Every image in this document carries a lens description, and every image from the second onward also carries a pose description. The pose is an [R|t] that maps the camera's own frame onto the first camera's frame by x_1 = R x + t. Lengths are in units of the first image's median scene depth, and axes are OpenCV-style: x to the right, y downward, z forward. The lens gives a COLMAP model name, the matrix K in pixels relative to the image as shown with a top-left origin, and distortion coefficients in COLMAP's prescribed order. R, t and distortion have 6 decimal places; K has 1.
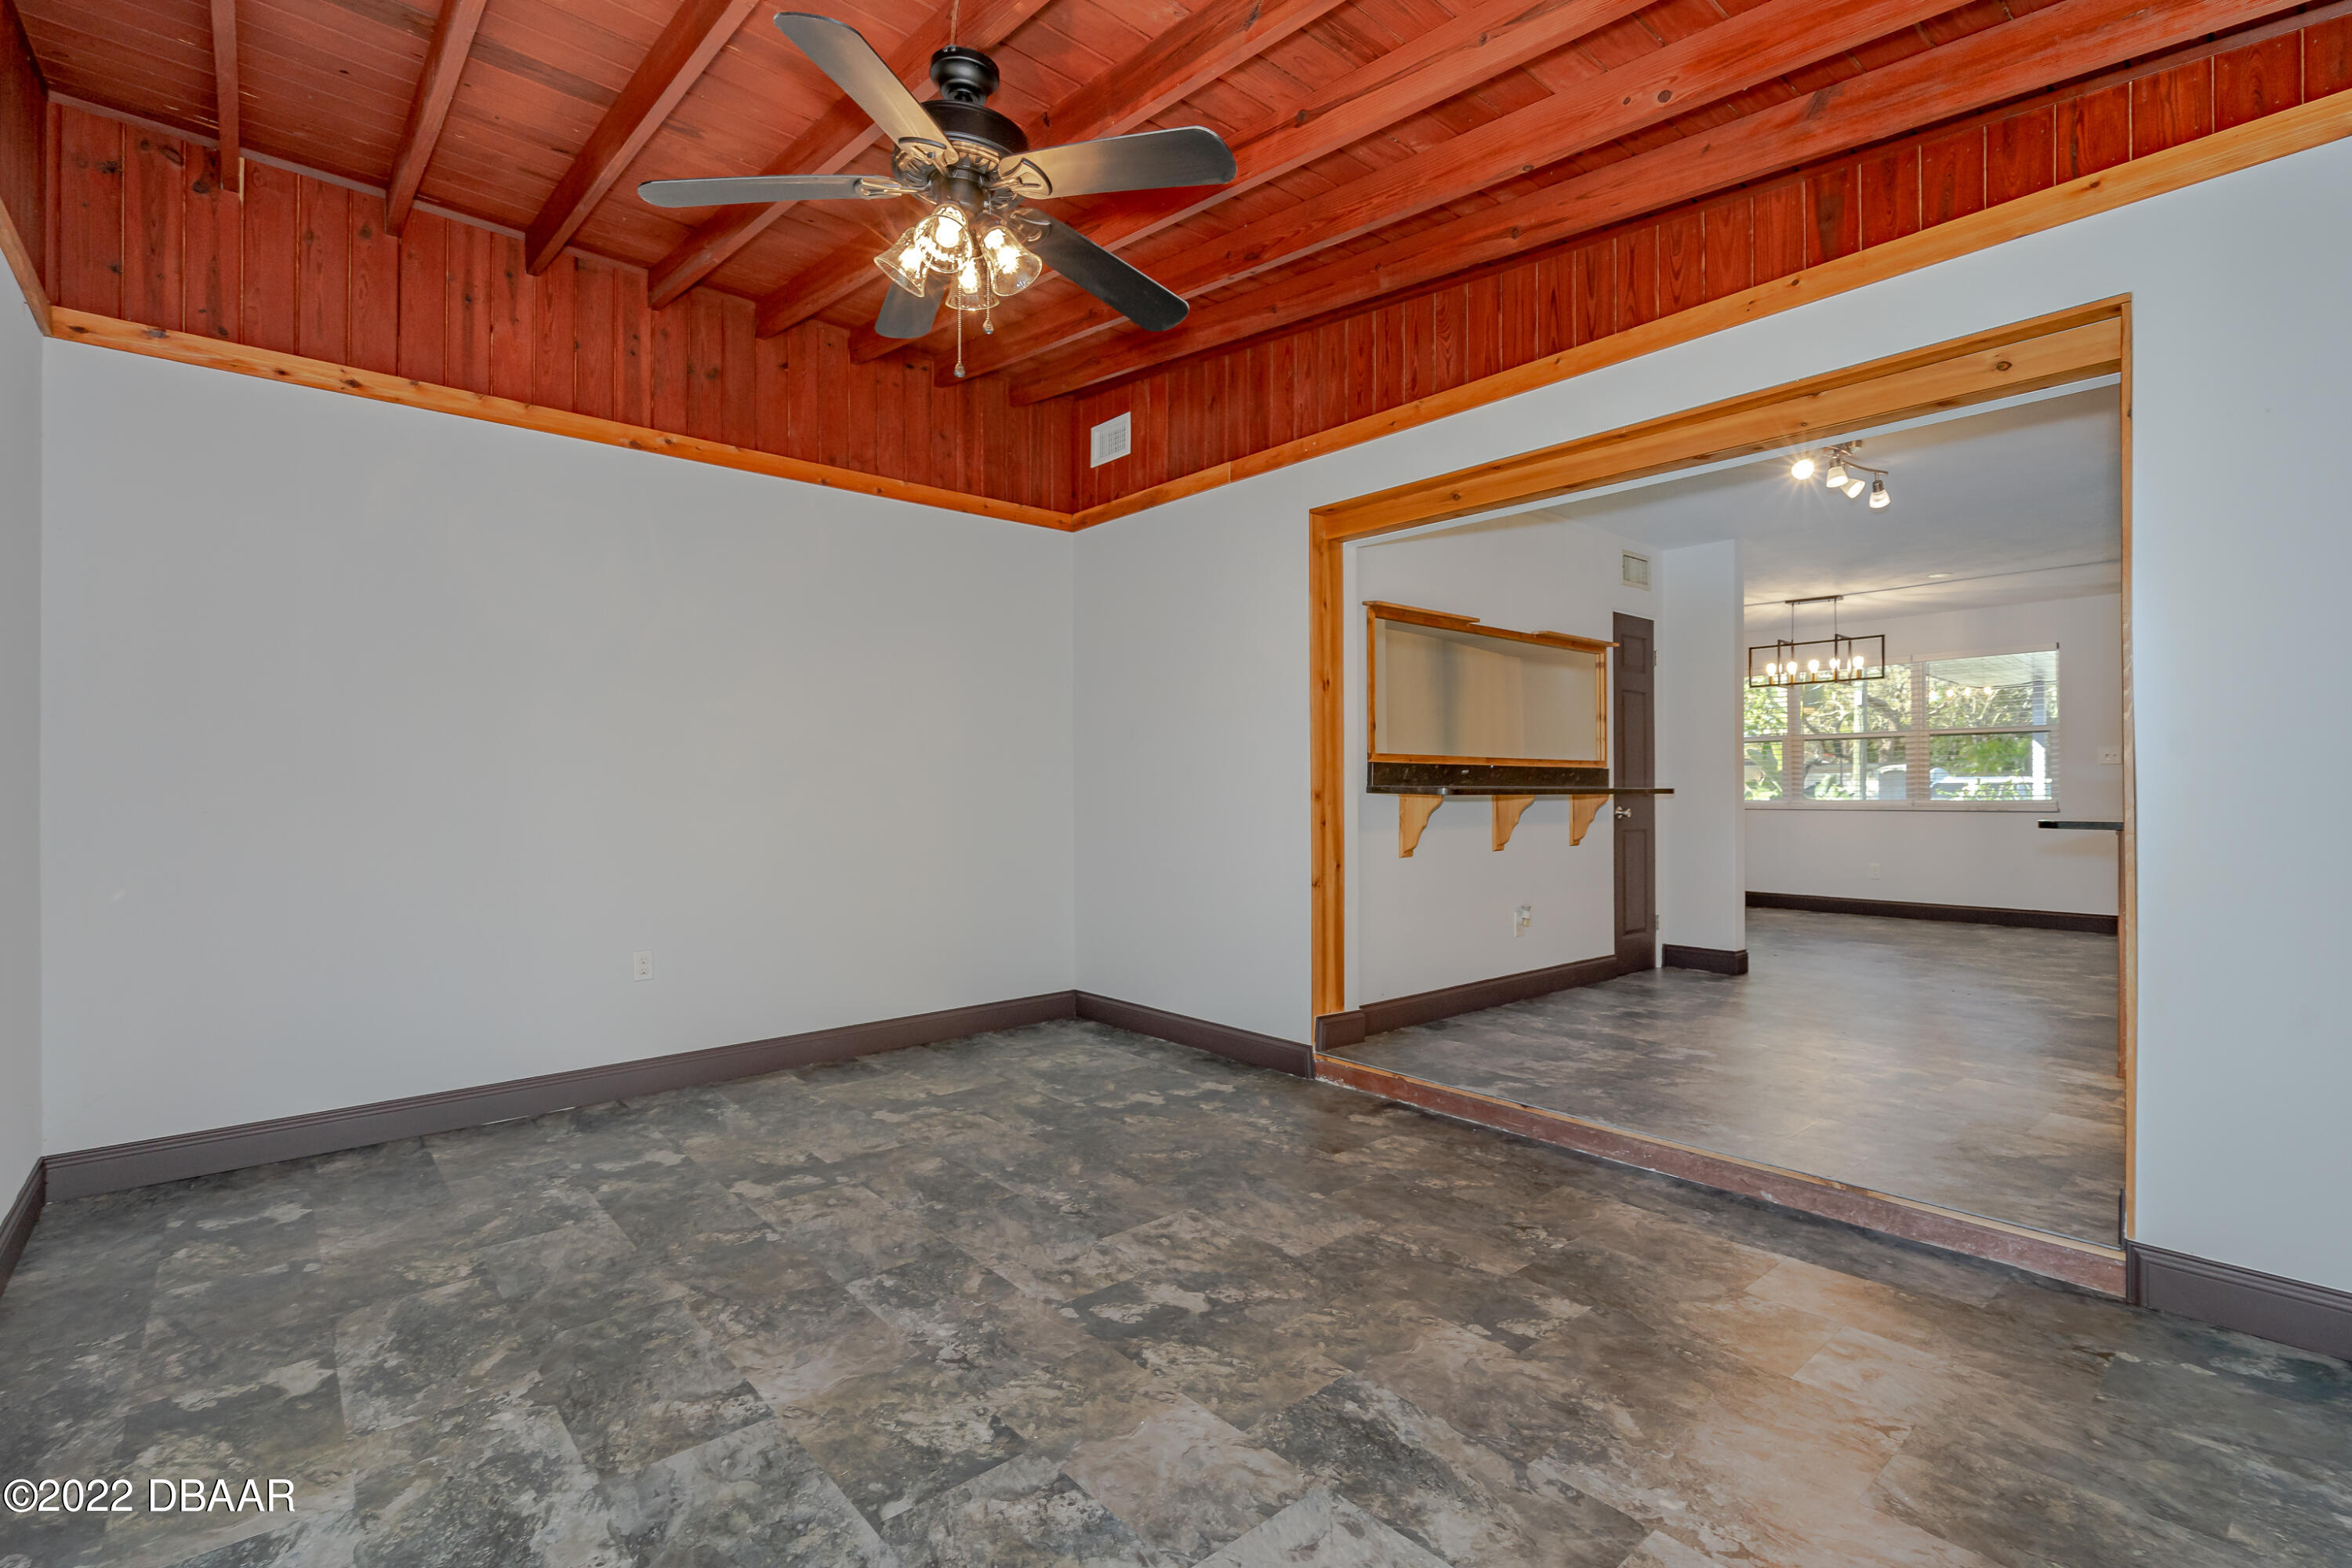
lens RADIAL K [[1081.6, 0, 1163.6], [0, 1081.6, 781.1], [0, 0, 1]] dist [-0.008271, 0.003529]
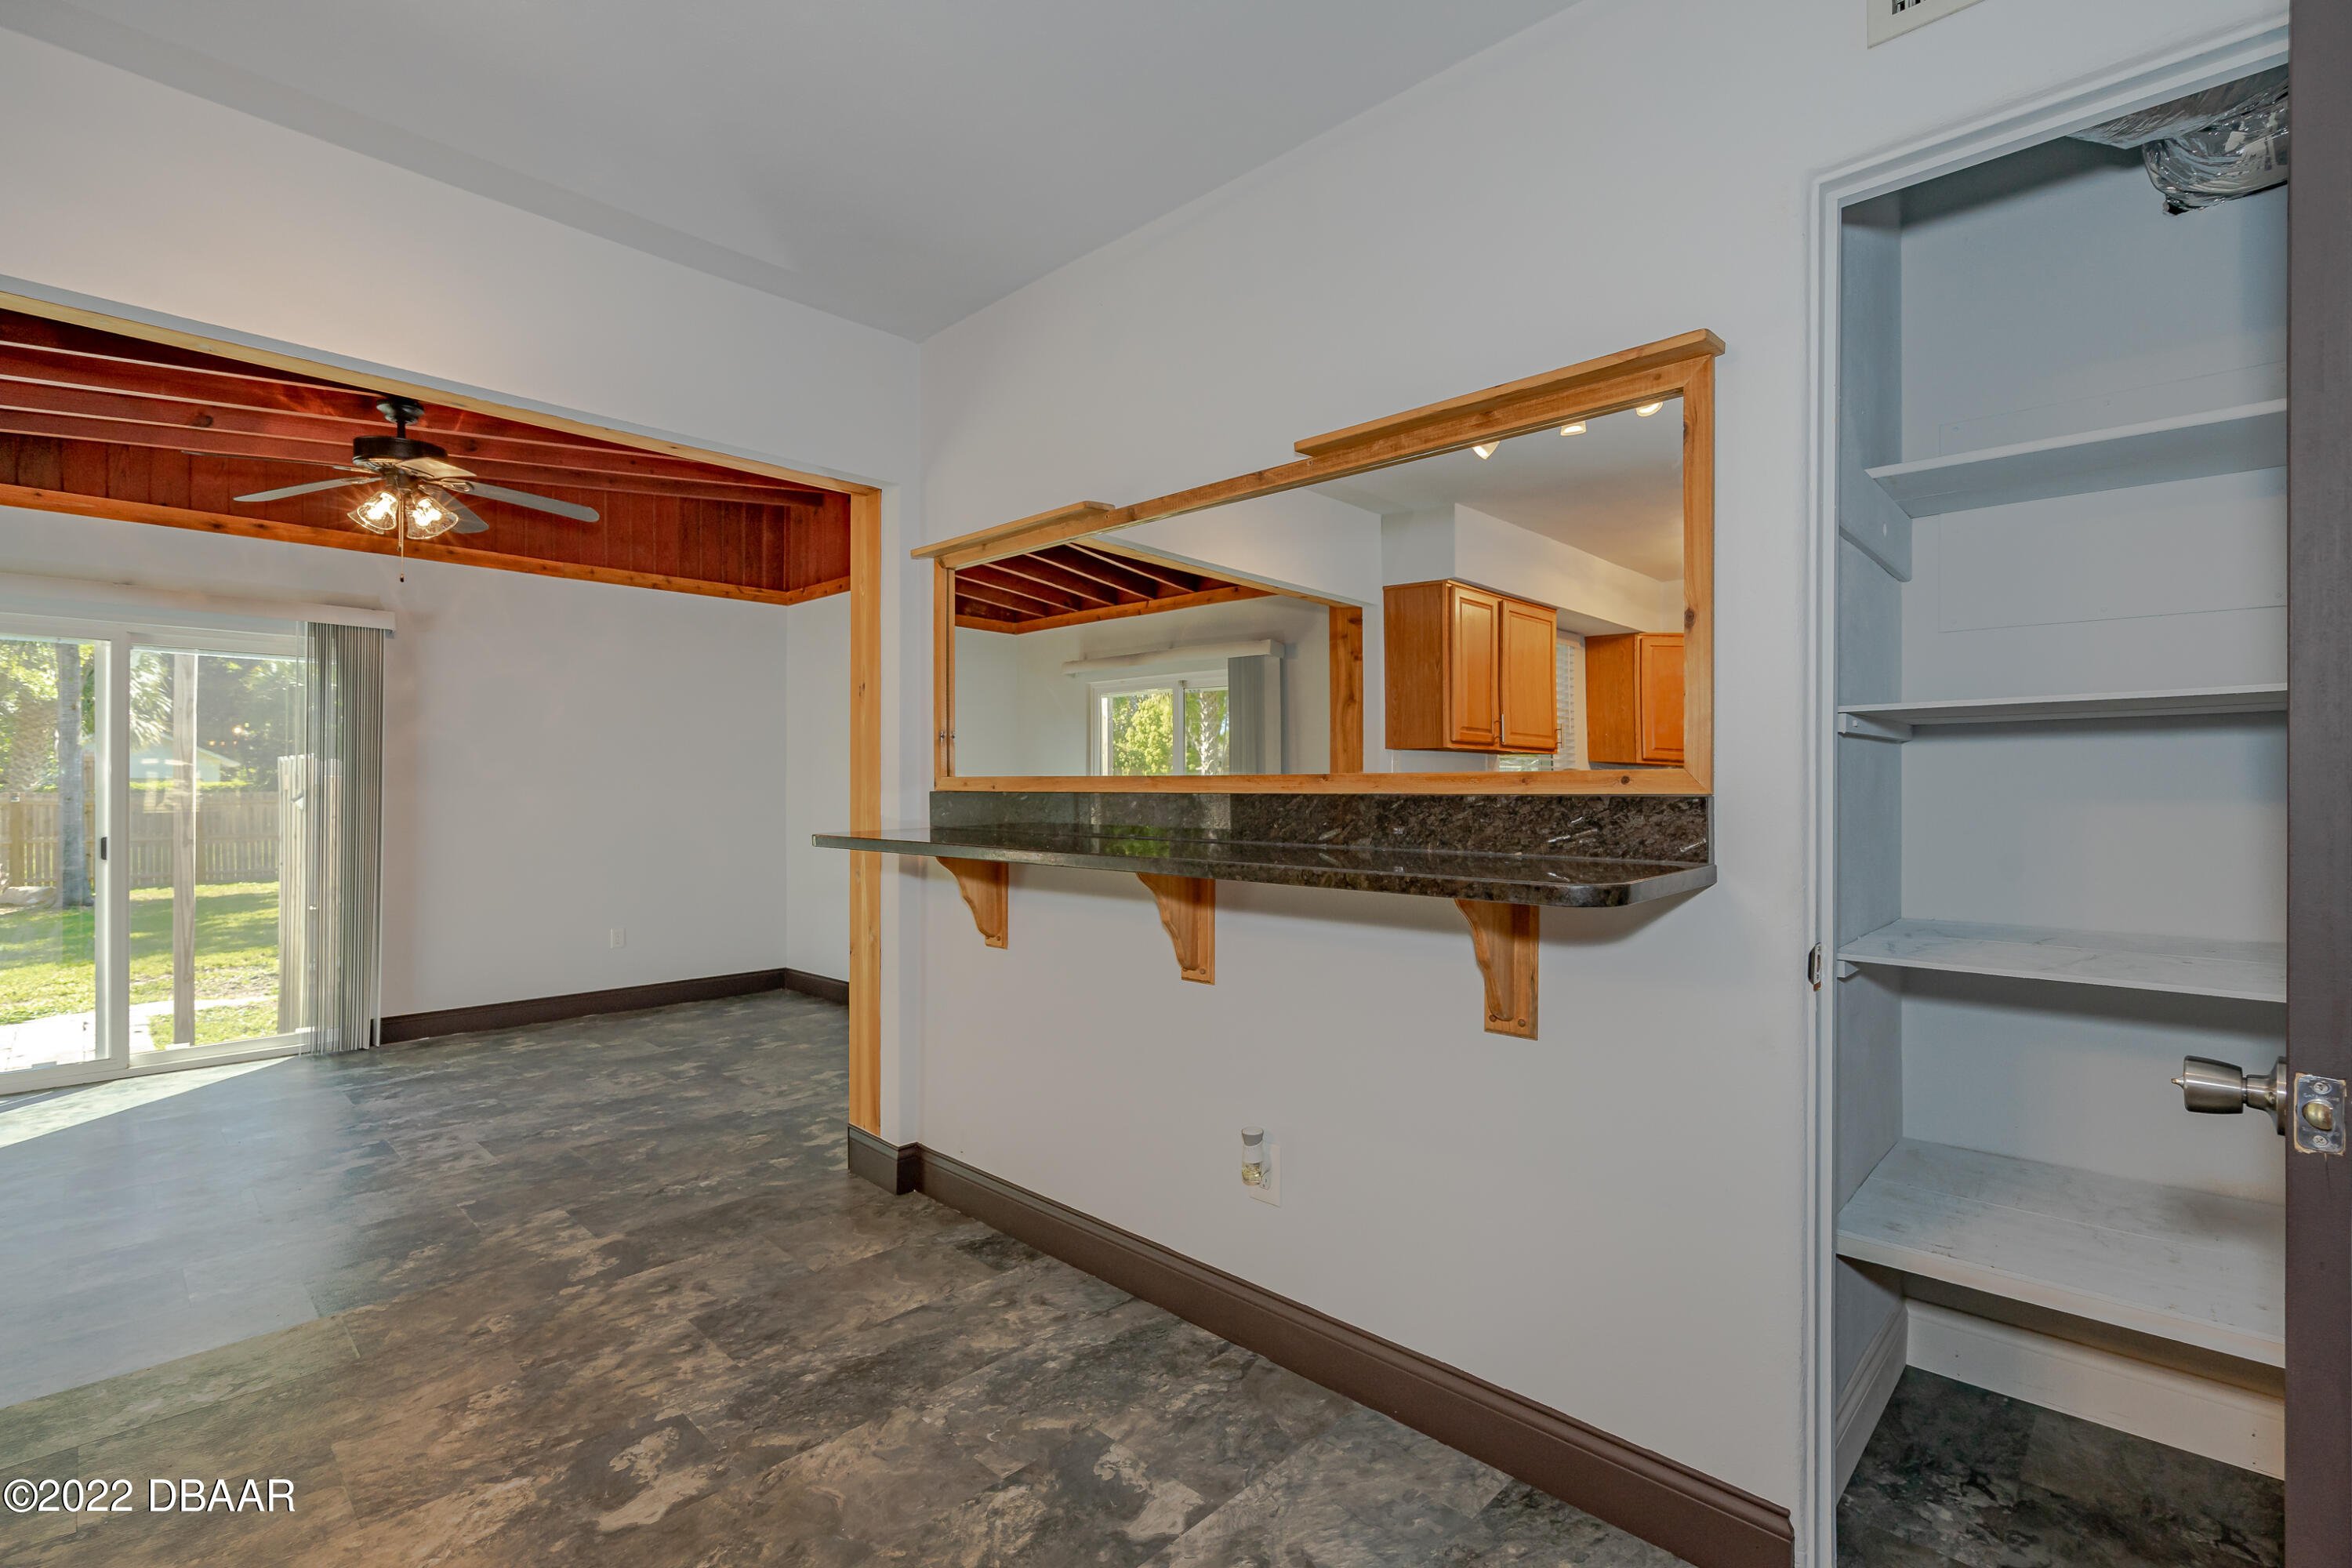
lens RADIAL K [[1081.6, 0, 1182.9], [0, 1081.6, 783.8], [0, 0, 1]] dist [-0.008271, 0.003529]
pose [[0.104121, -0.009412, -0.994520, 1.139665], [-0.006309, 0.999929, -0.010123, -0.008774], [0.994545, 0.007328, 0.104054, 1.446341]]
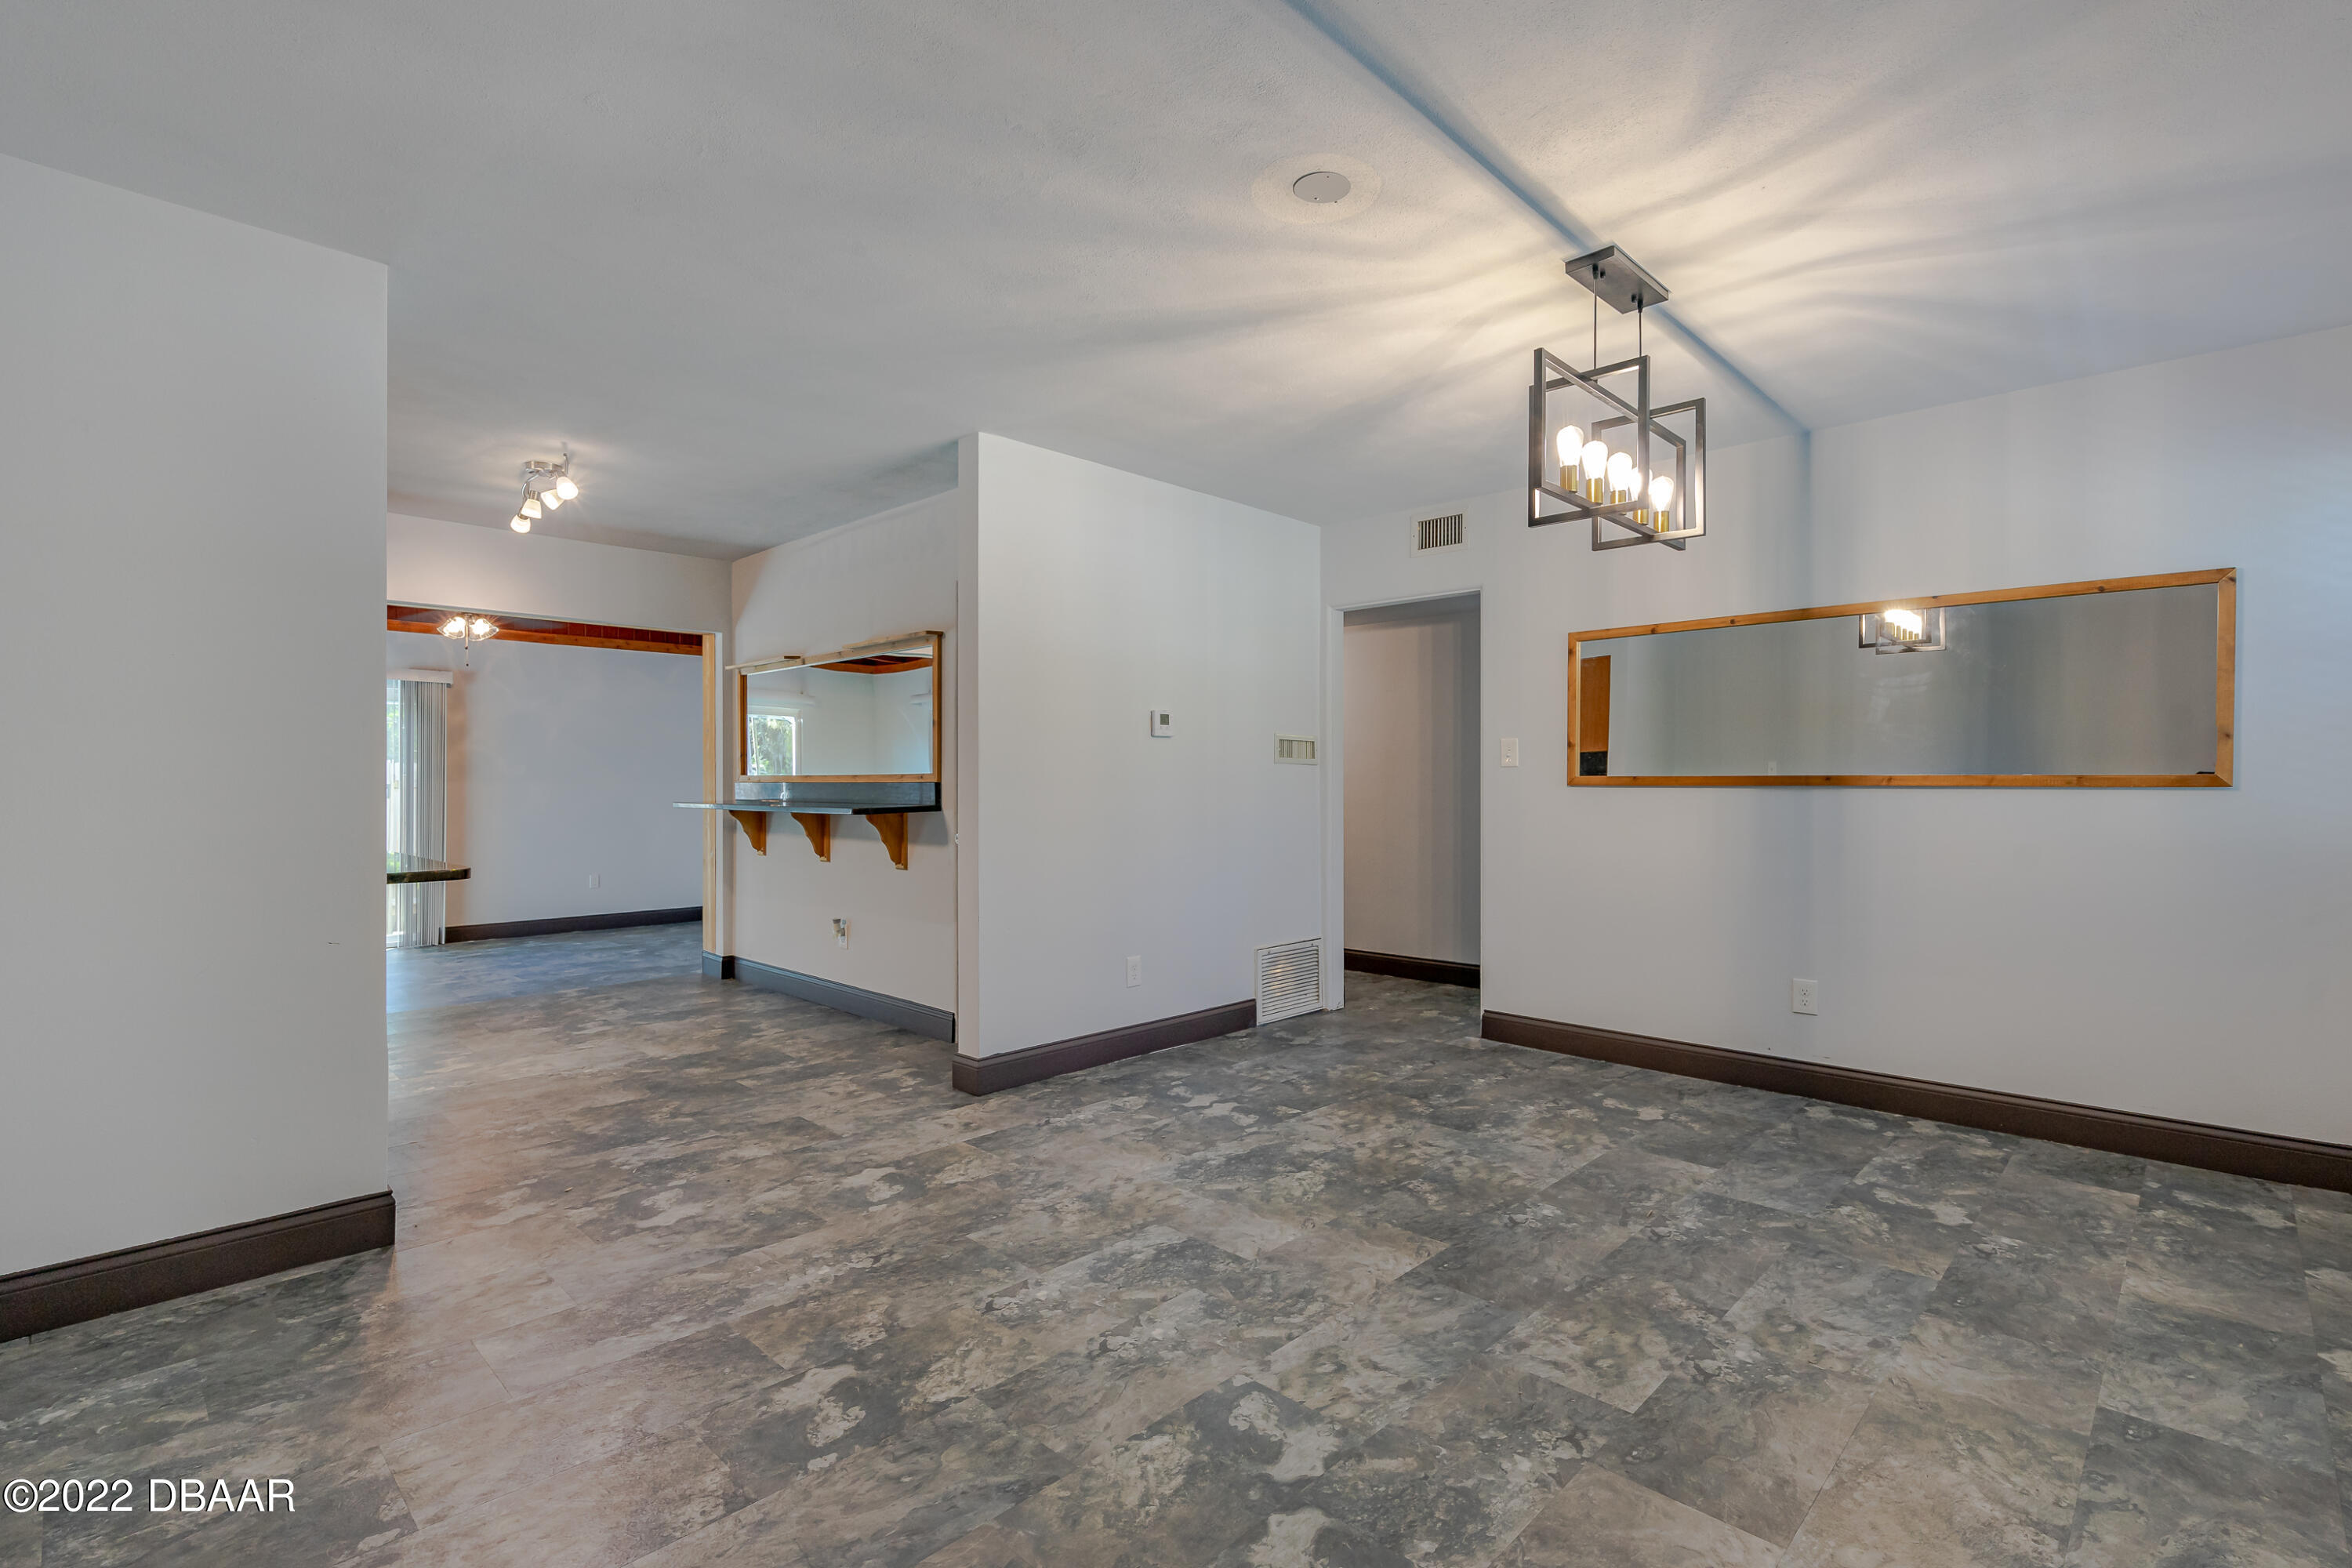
lens RADIAL K [[1081.6, 0, 1195.4], [0, 1081.6, 786.5], [0, 0, 1]] dist [-0.008271, 0.003529]
pose [[0.118054, -0.001996, -0.993005, 2.117092], [-0.005702, 0.999980, -0.002688, -0.005056], [0.992991, 0.005980, 0.118041, 1.872889]]
